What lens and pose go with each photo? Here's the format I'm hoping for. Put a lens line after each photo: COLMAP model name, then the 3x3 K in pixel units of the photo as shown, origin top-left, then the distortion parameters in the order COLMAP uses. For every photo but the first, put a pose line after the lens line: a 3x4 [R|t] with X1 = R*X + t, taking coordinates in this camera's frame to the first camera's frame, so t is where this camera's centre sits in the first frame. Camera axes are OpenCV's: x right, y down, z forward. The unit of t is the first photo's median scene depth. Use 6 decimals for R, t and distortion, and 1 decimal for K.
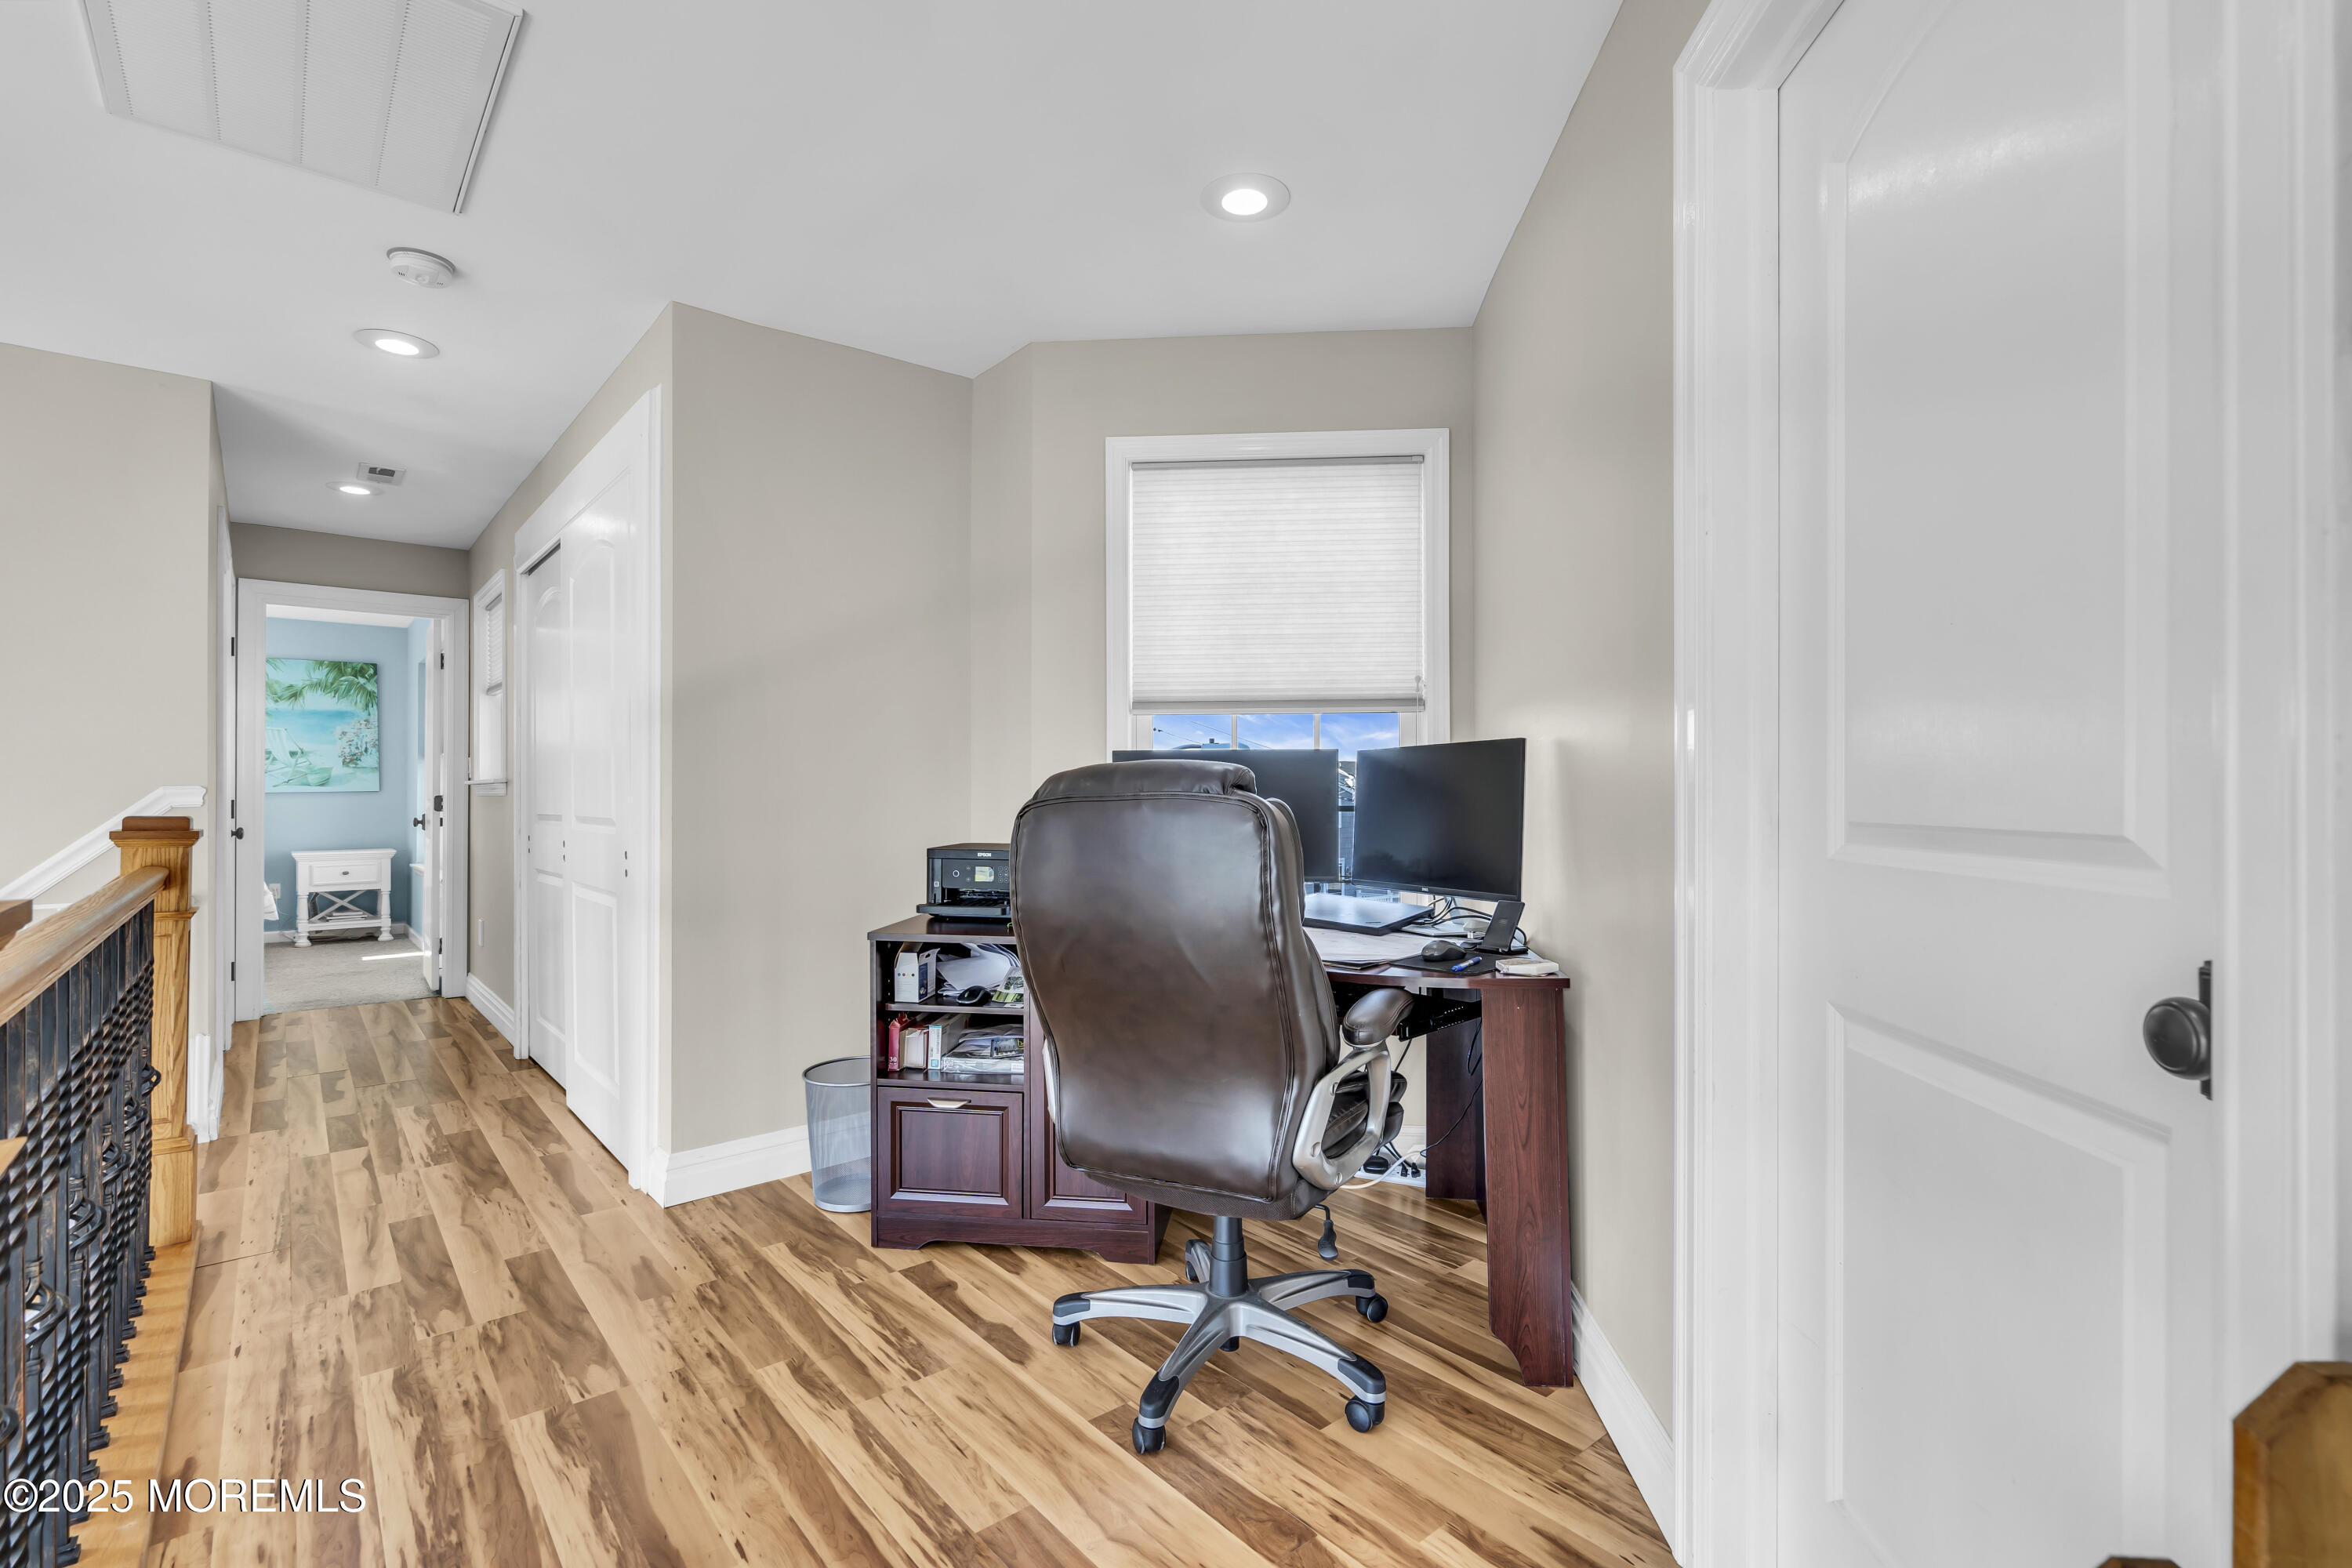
lens RADIAL K [[1067.9, 0, 1165.0], [0, 1067.9, 787.8], [0, 0, 1]] dist [-0.000659, 0.000690]
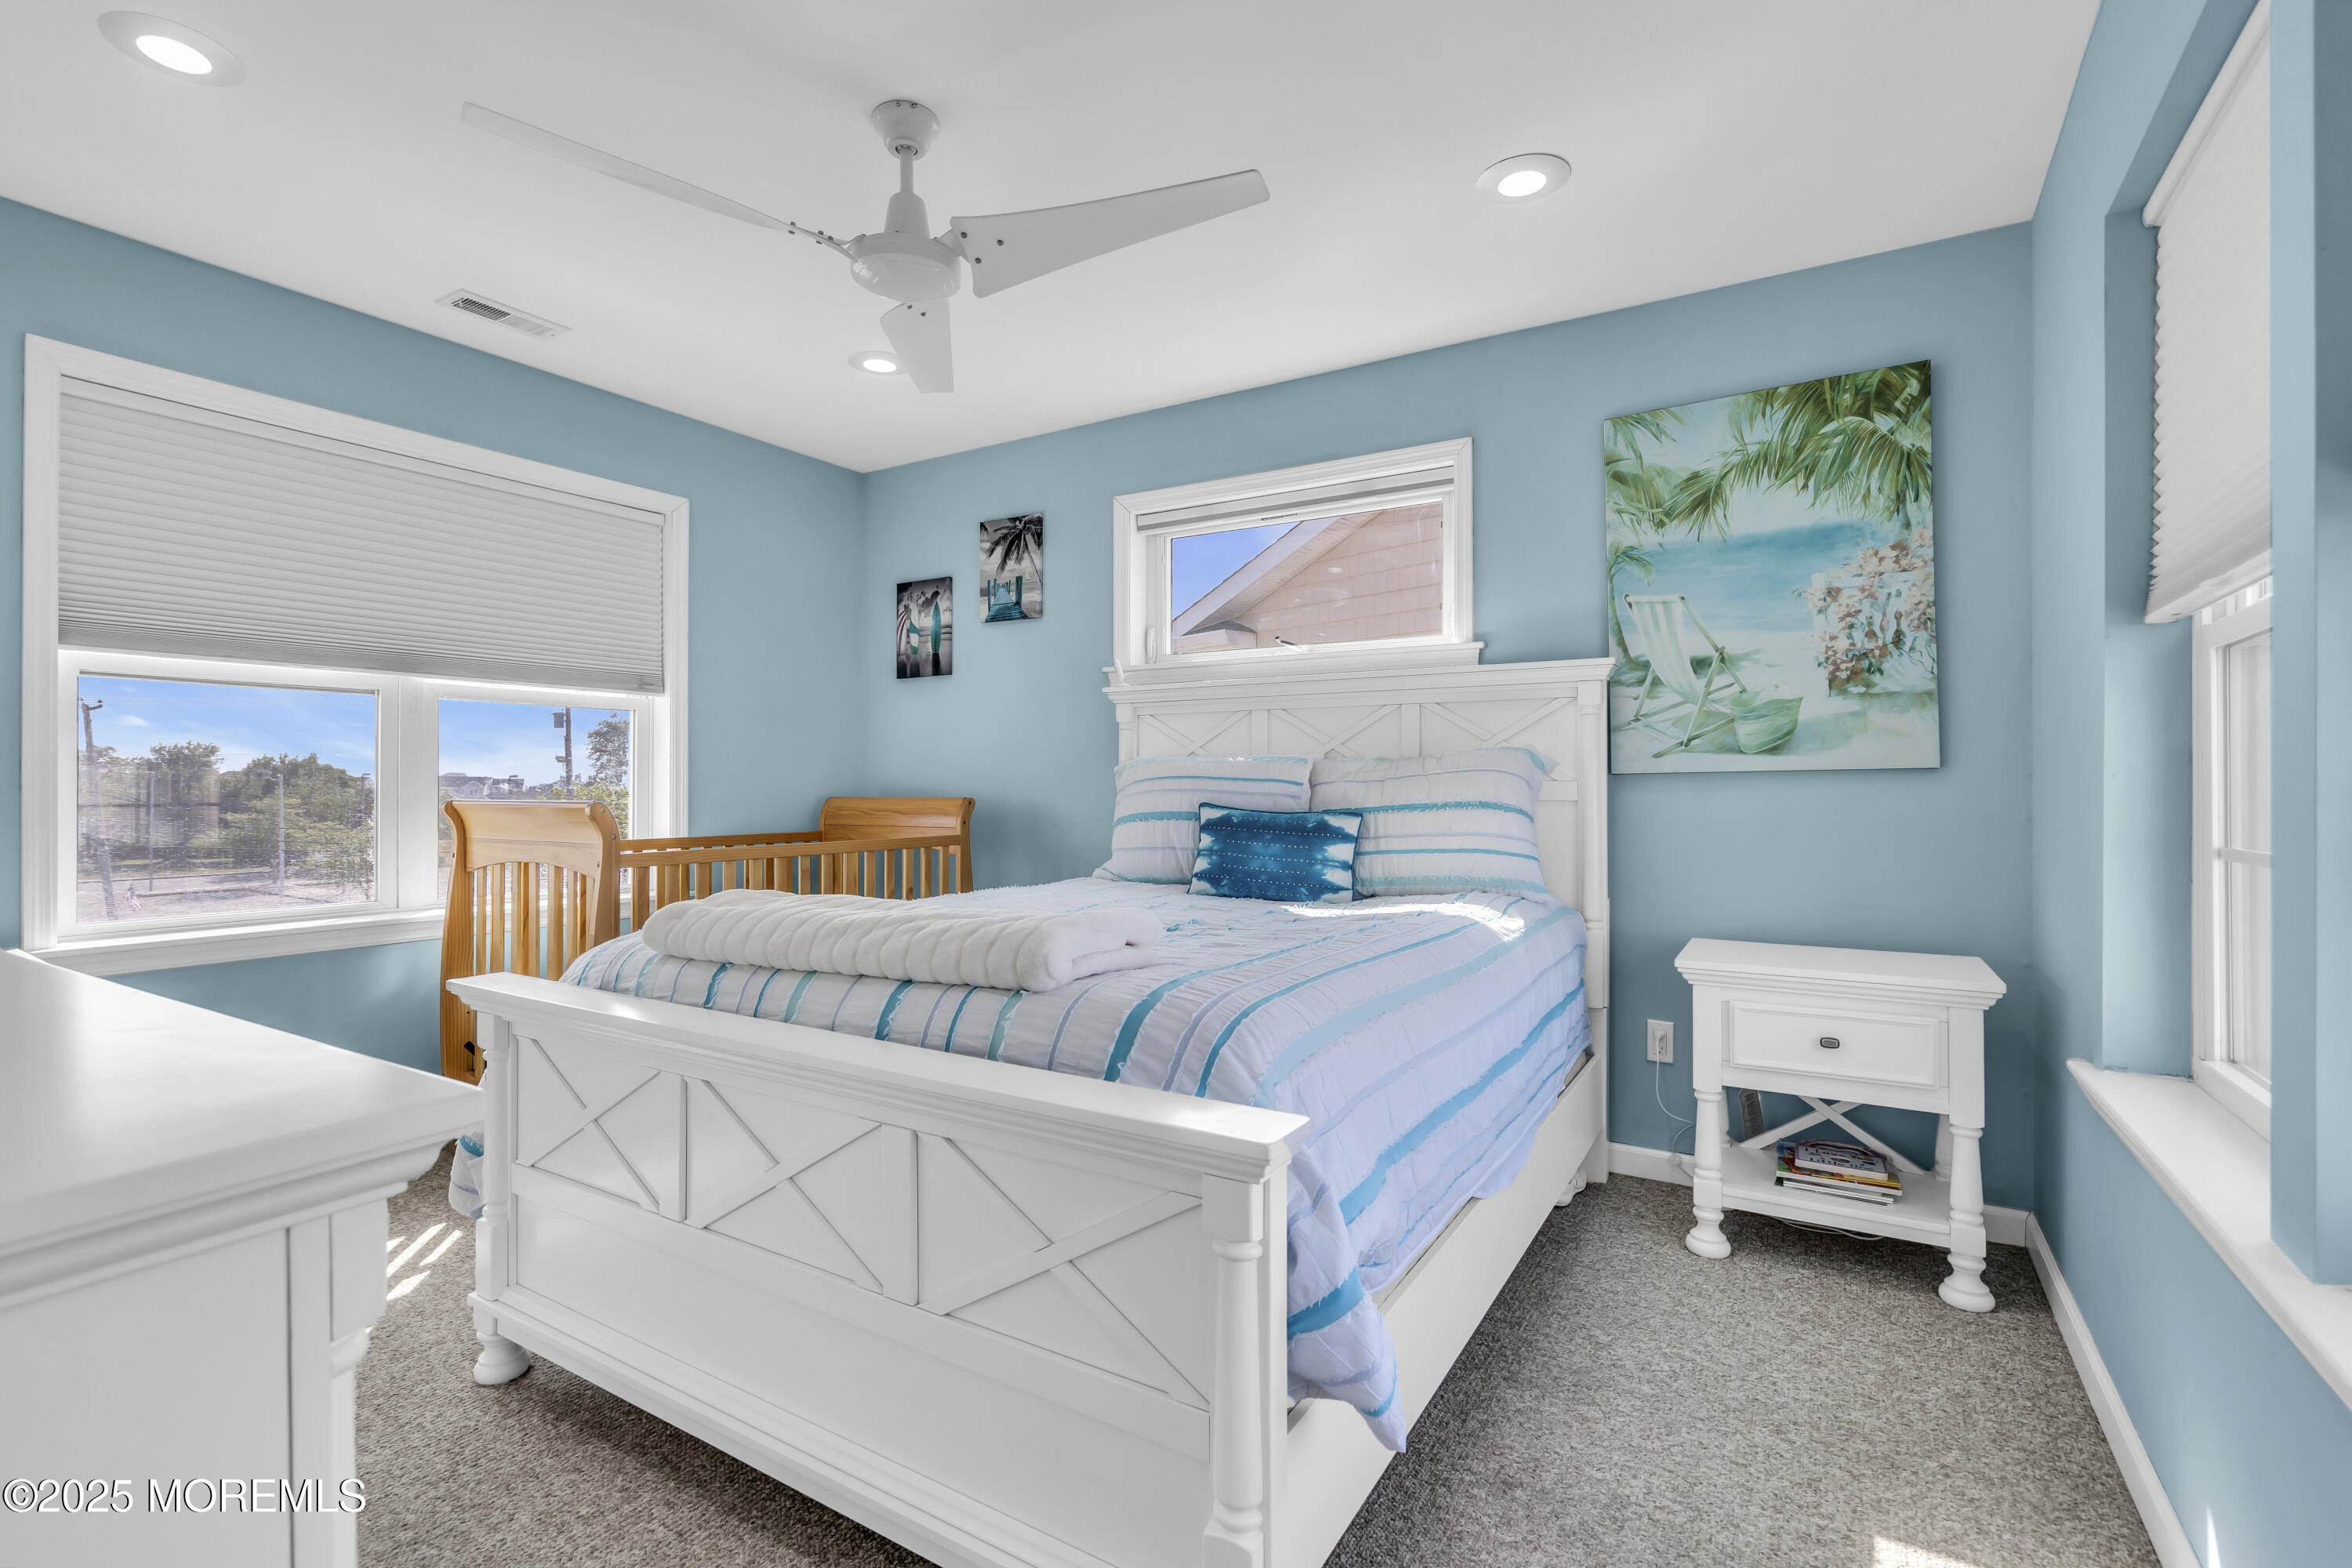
lens RADIAL K [[1067.9, 0, 1165.0], [0, 1067.9, 787.8], [0, 0, 1]] dist [-0.000659, 0.000690]
pose [[0.310185, 0.000177, -0.950676, -0.524898], [0.006511, 0.999976, 0.002311, 0.007349], [0.950654, -0.006907, 0.310177, 0.708800]]
